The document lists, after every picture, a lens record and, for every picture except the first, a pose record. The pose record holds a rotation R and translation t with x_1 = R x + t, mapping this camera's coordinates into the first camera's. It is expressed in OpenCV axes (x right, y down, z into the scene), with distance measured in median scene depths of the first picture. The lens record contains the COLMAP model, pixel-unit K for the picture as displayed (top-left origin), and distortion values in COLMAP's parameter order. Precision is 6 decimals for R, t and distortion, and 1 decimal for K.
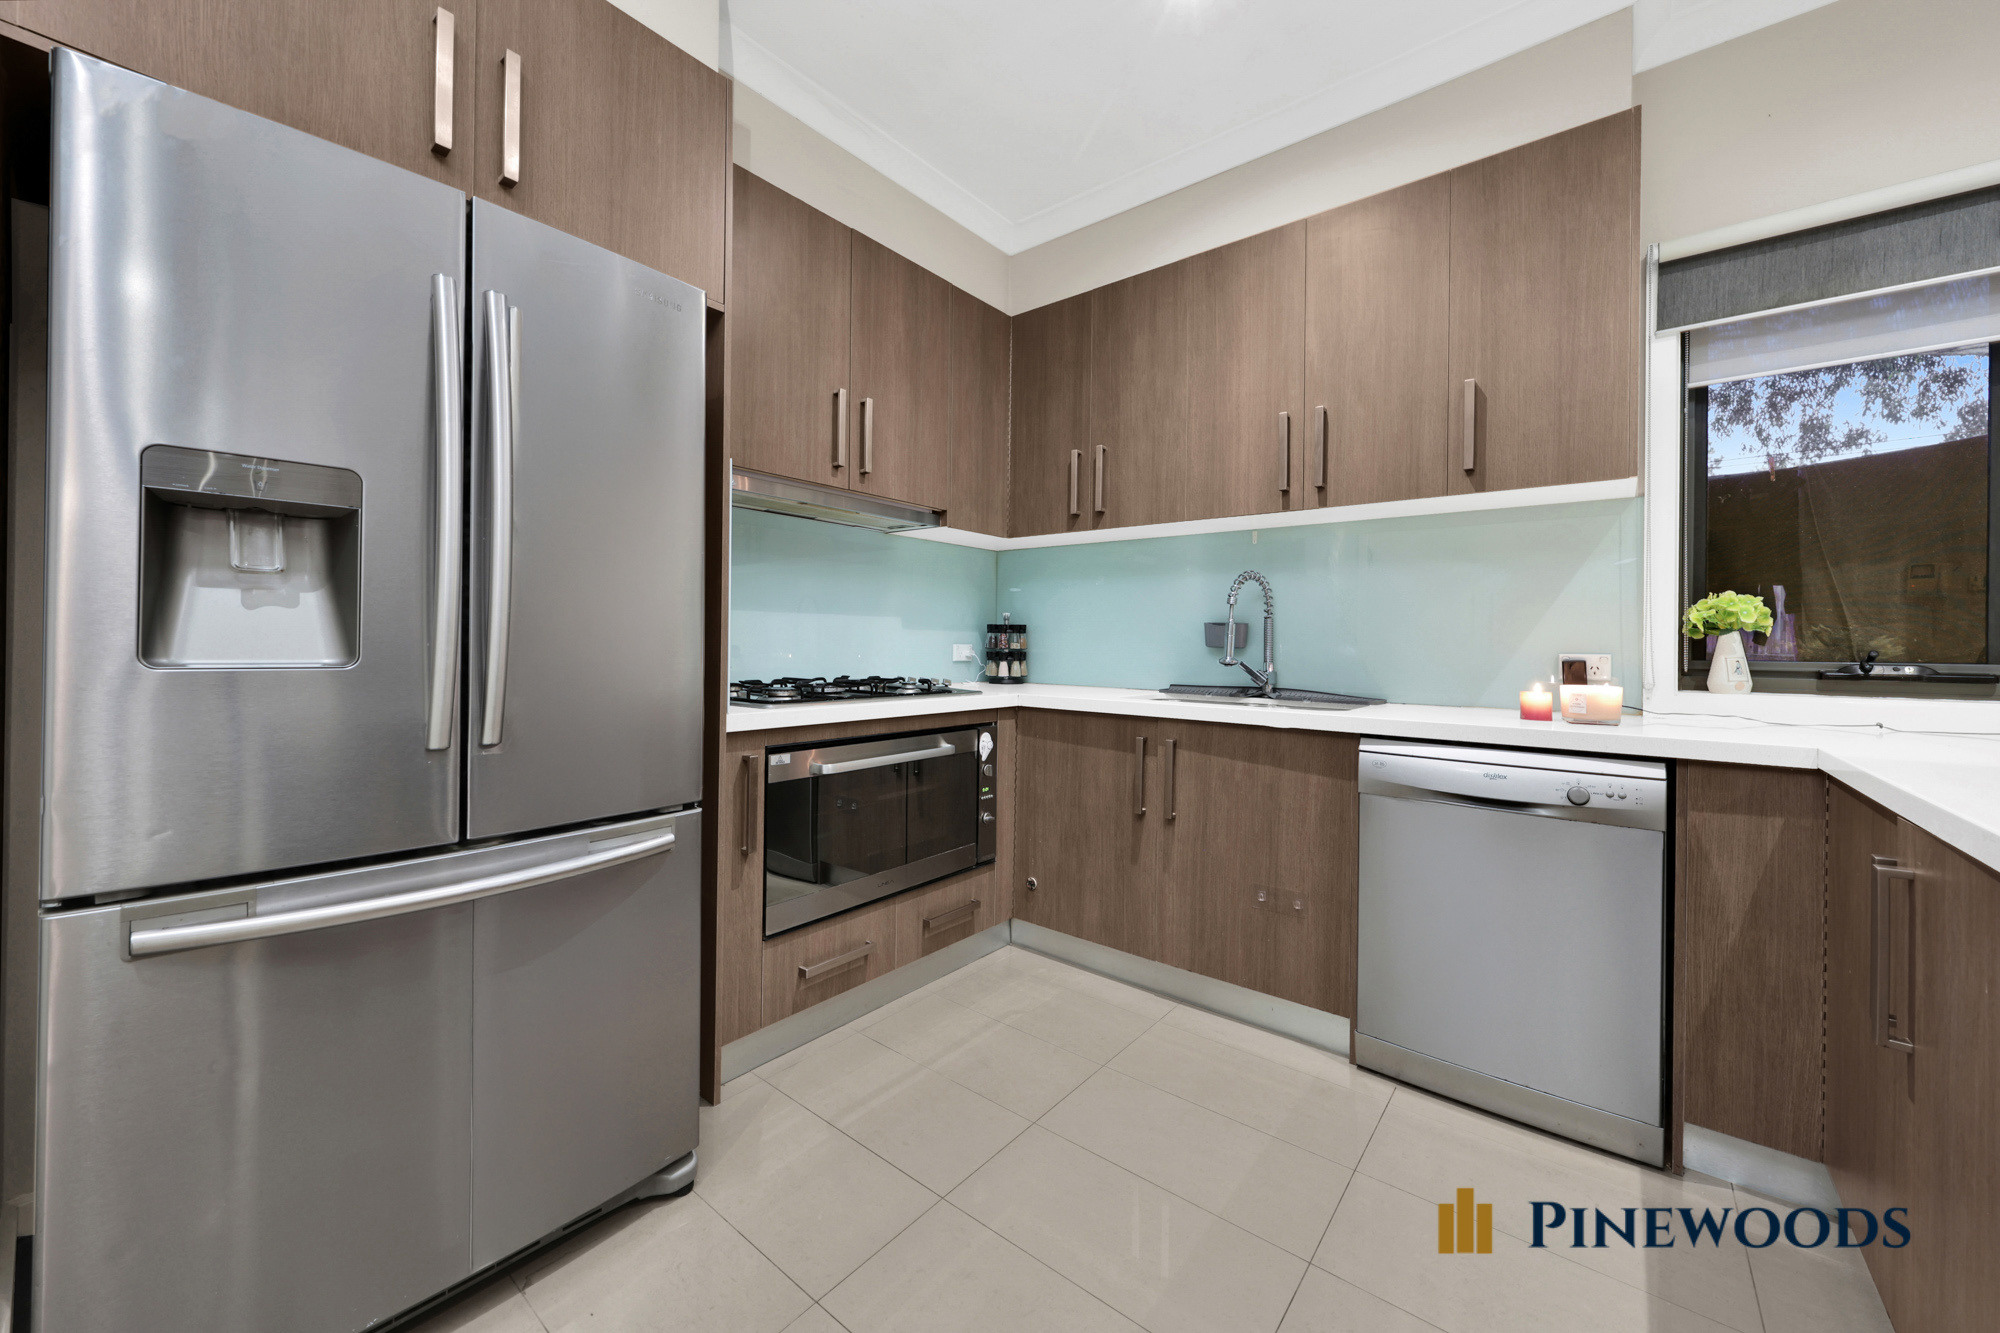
lens RADIAL K [[754.0, 0, 998.1], [0, 754.0, 658.3], [0, 0, 1]] dist [0.000339, 0.000055]
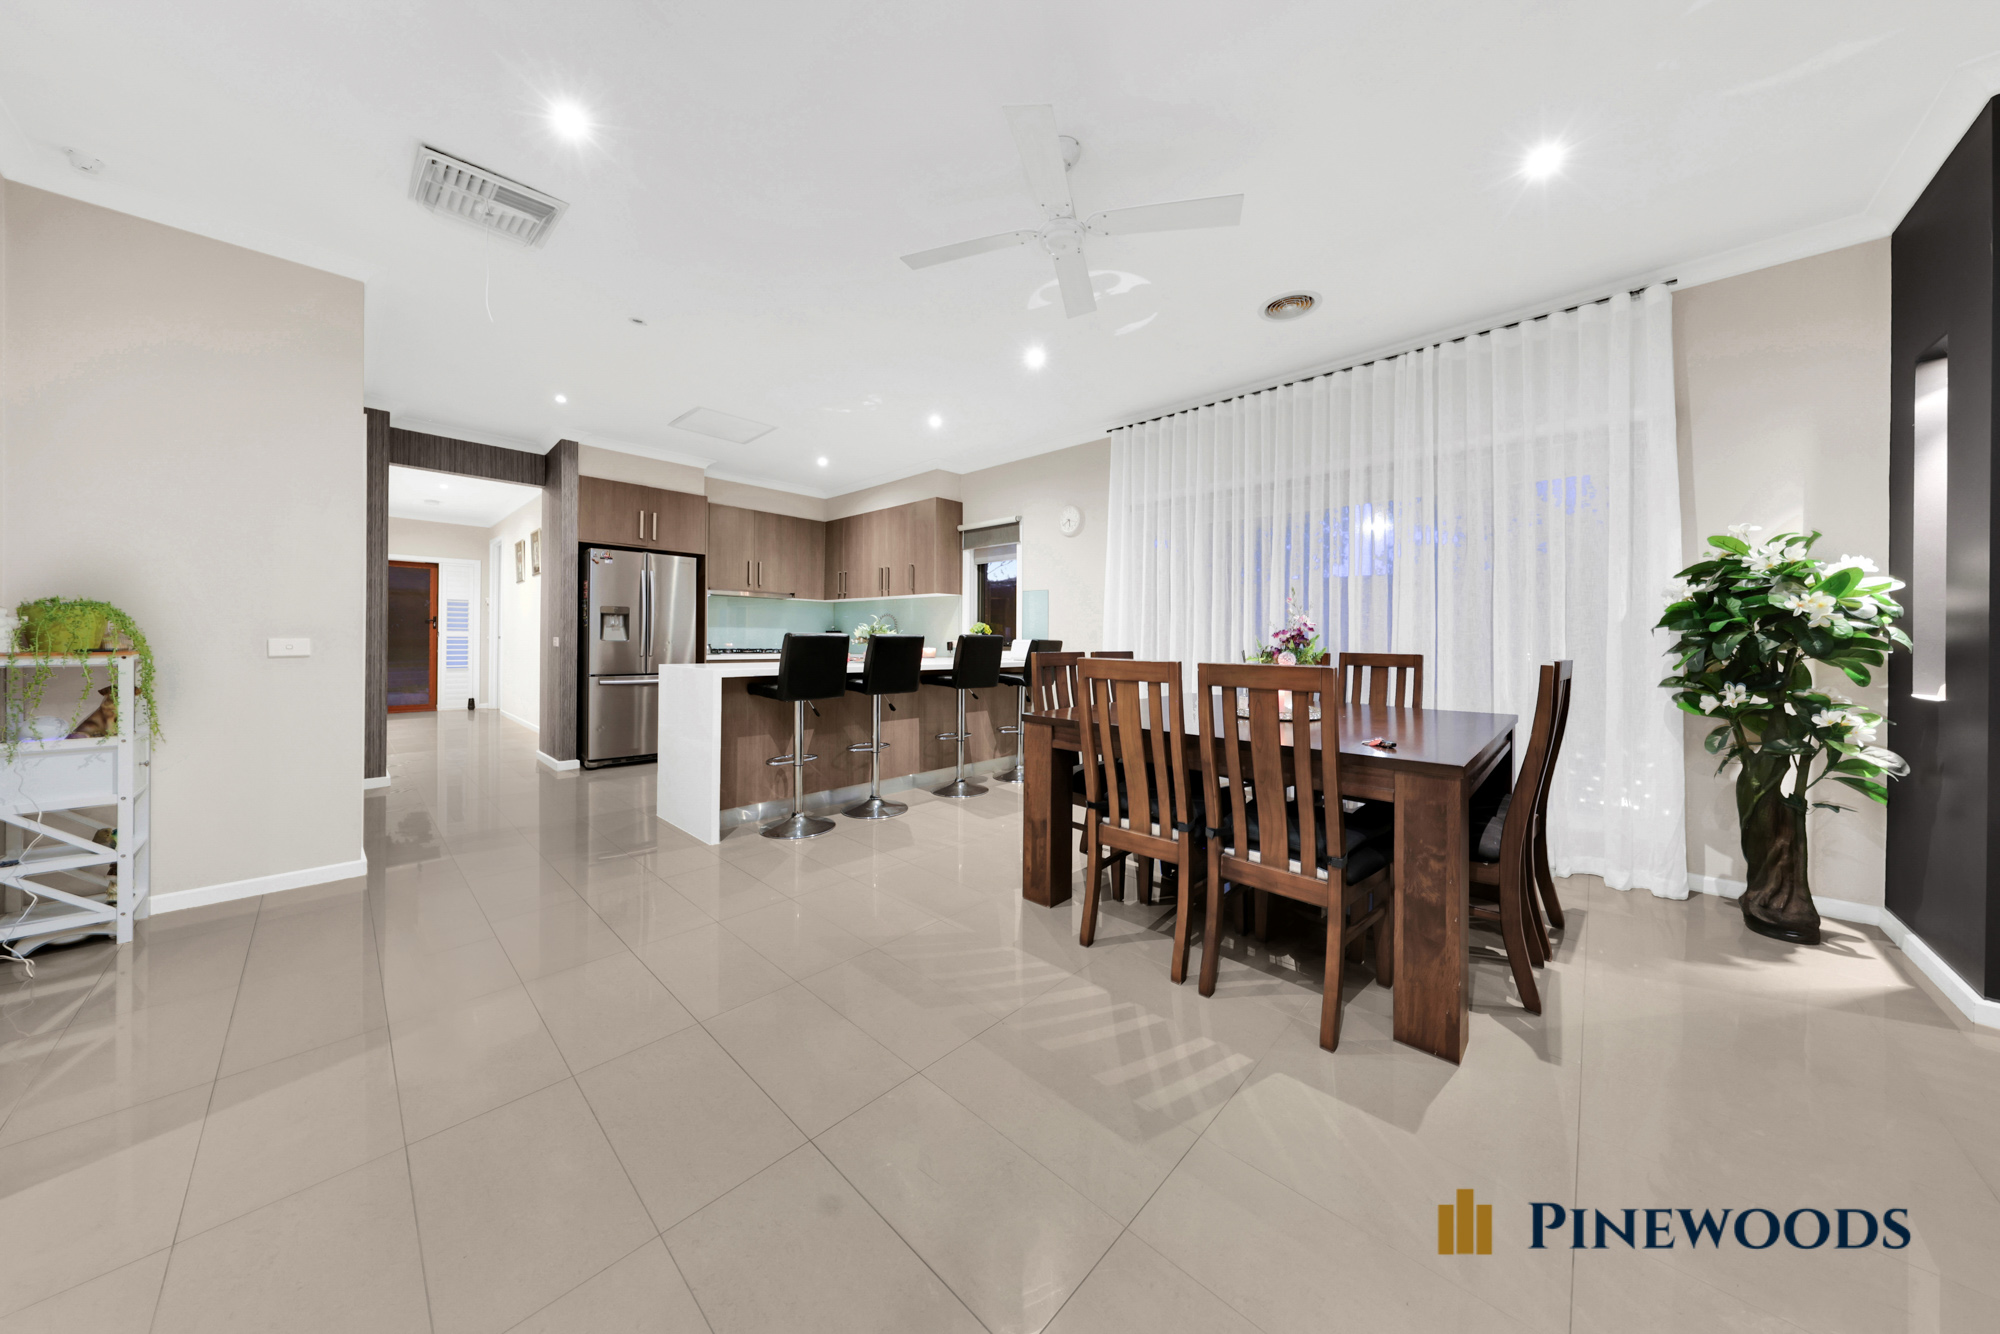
lens RADIAL K [[638.2, 0, 1002.5], [0, 638.2, 655.3], [0, 0, 1]] dist [-0.000008, -0.000002]
pose [[0.997241, 0.000017, -0.074236, 1.068820], [0.000070, 0.999999, 0.001170, 0.052064], [0.074236, -0.001172, 0.997240, -1.655137]]
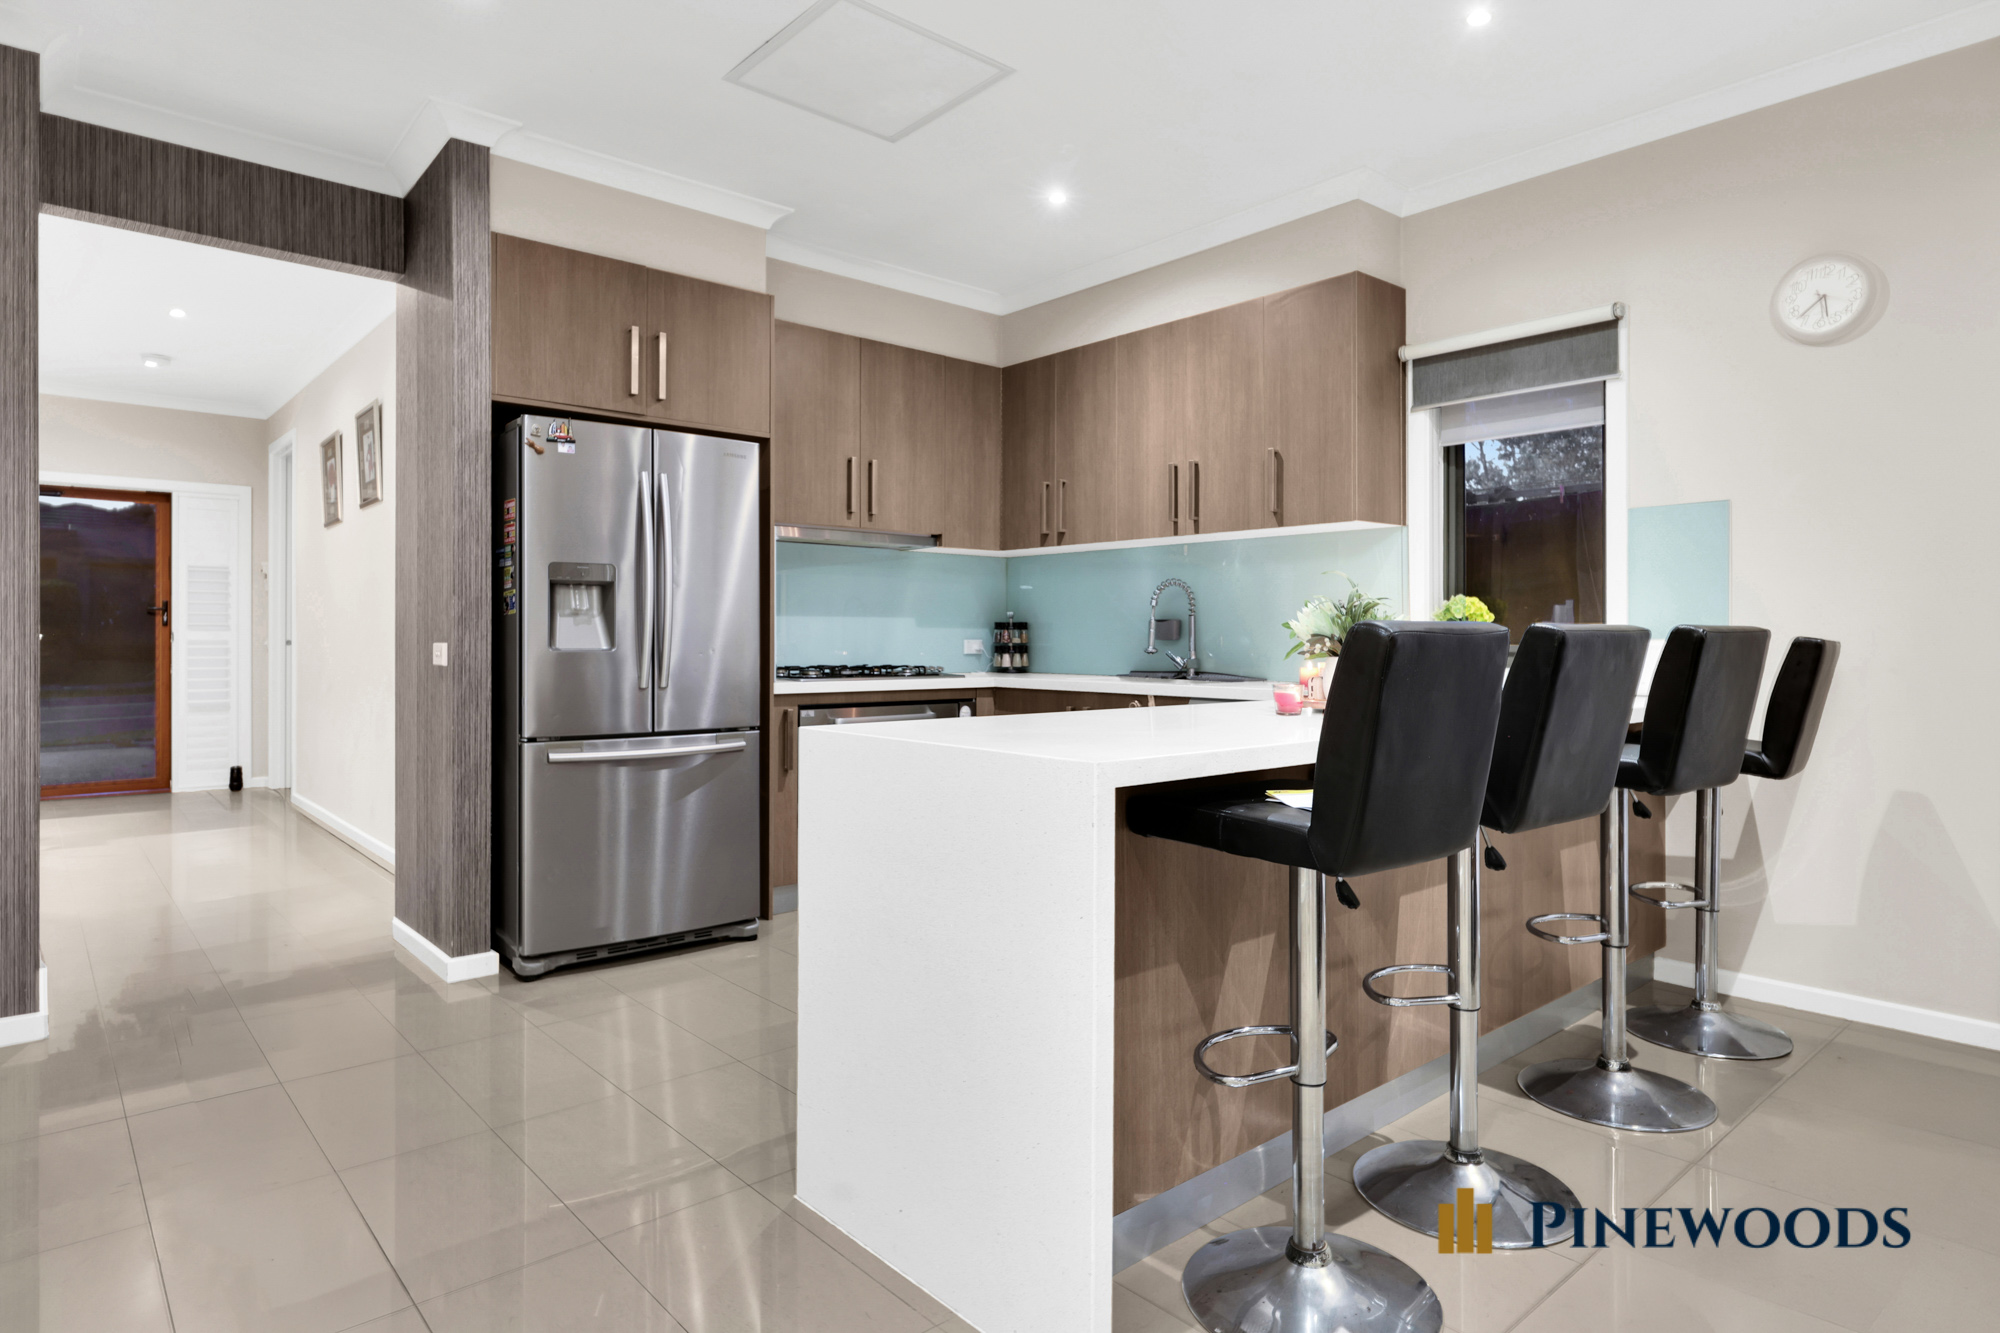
lens RADIAL K [[1116.9, 0, 1000.0], [0, 1116.9, 666.5], [0, 0, 1]] dist [0.000448, -0.000148]
pose [[0.986437, -0.007064, -0.163989, 0.383907], [0.007518, 0.999969, 0.002148, 0.027421], [0.163969, -0.003352, 0.986460, -0.964306]]
